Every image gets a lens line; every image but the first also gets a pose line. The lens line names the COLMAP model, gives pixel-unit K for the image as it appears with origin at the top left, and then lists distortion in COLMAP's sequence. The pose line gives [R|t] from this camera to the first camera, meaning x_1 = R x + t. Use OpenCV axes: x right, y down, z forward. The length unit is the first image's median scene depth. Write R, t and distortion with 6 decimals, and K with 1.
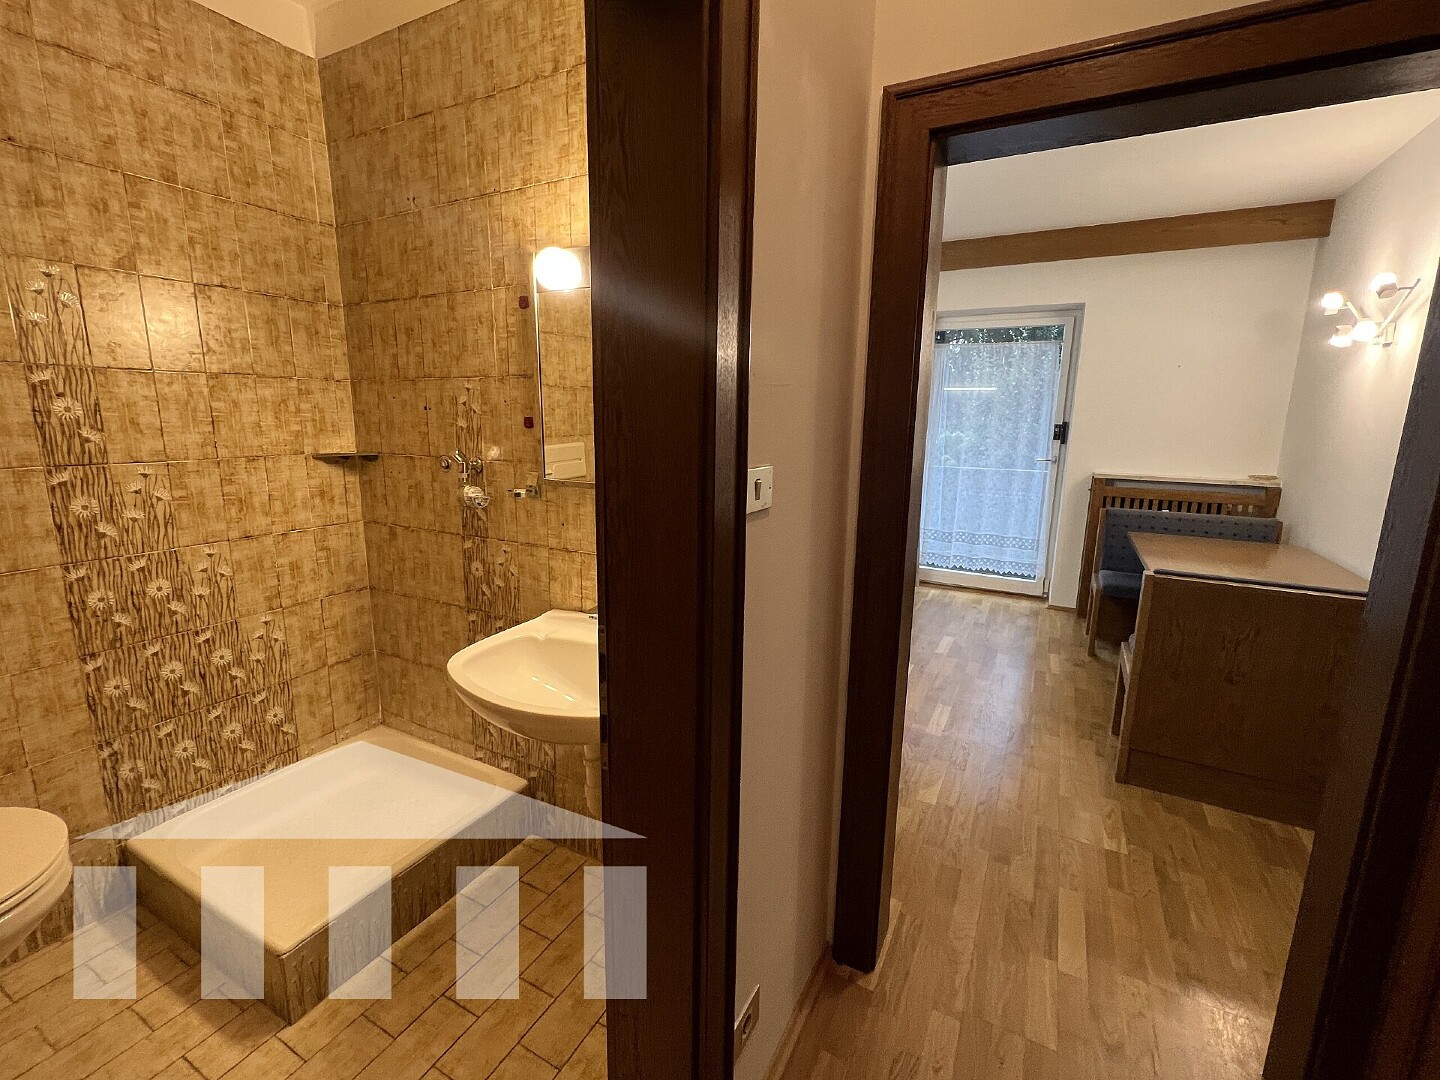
lens RADIAL K [[637.9, 0, 720.8], [0, 637.9, 538.5], [0, 0, 1]] dist [0.001034, -0.001181]
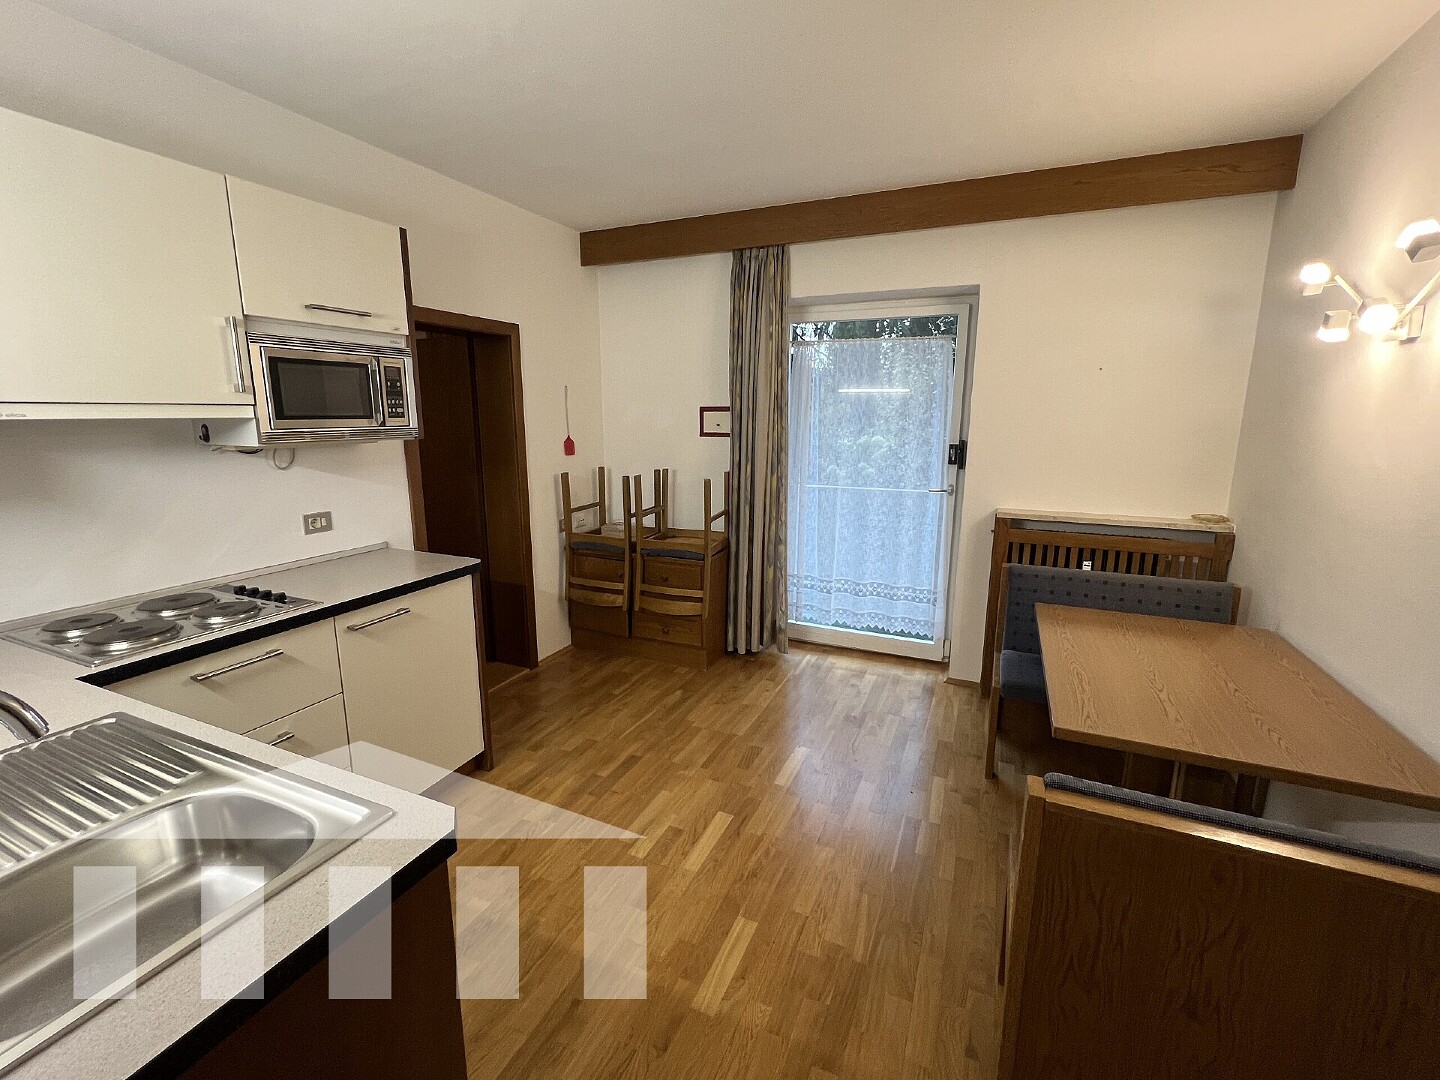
lens RADIAL K [[637.9, 0, 718.3], [0, 637.9, 541.4], [0, 0, 1]] dist [0.001034, -0.001181]
pose [[0.997398, -0.027707, 0.066552, 0.198450], [0.026985, 0.999567, 0.011718, -0.081706], [-0.066848, -0.009892, 0.997714, 0.258920]]
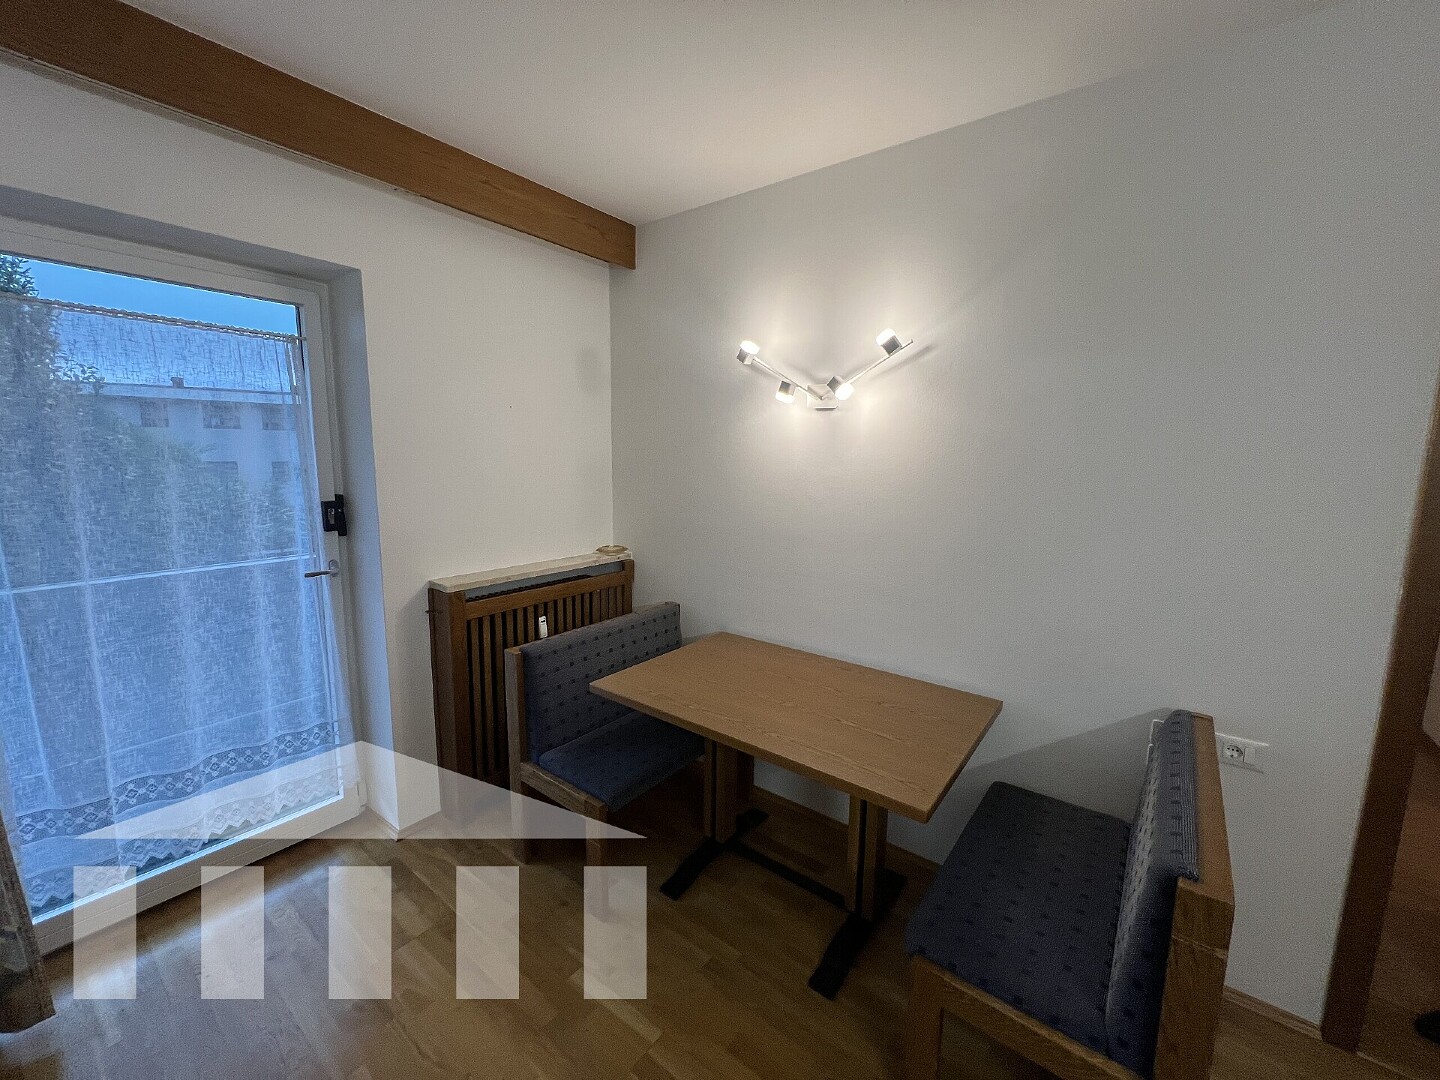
lens RADIAL K [[575.1, 0, 720.7], [0, 575.1, 535.4], [0, 0, 1]] dist [-0.001374, -0.000138]
pose [[0.161925, -0.152042, 0.975020, 0.129425], [0.178264, 0.976310, 0.122639, -0.158632], [-0.970568, 0.153953, 0.185192, 0.636380]]
